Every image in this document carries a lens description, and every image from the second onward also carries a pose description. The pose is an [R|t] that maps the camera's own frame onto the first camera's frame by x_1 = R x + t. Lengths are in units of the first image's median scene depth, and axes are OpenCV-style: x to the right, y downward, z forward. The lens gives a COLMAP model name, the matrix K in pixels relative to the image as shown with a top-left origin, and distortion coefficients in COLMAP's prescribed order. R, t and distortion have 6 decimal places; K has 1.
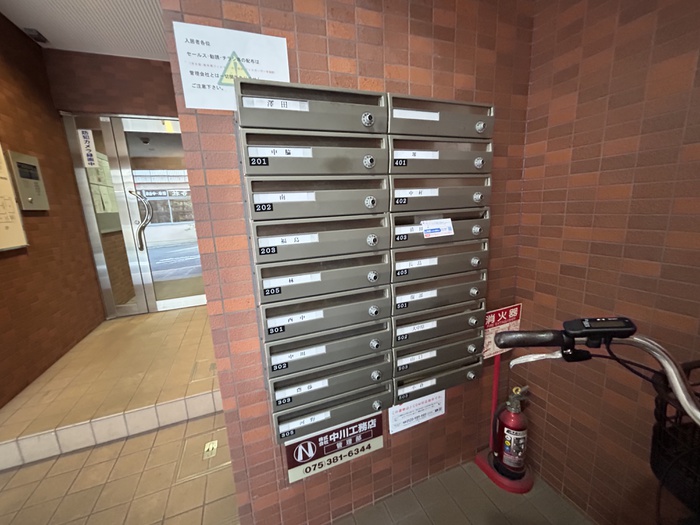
lens RADIAL K [[282.1, 0, 350.6], [0, 282.1, 263.5], [0, 0, 1]] dist [-0.000901, -0.000067]
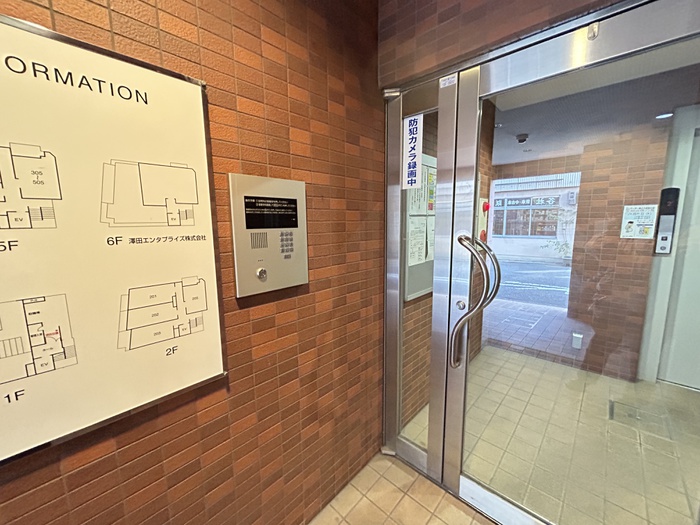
lens RADIAL K [[282.1, 0, 350.6], [0, 282.1, 263.3], [0, 0, 1]] dist [-0.000901, -0.000067]
pose [[0.437277, 0.168564, -0.883388, -0.374641], [-0.186363, 0.977939, 0.094356, -0.181690], [0.879805, 0.123372, 0.459045, 0.526720]]
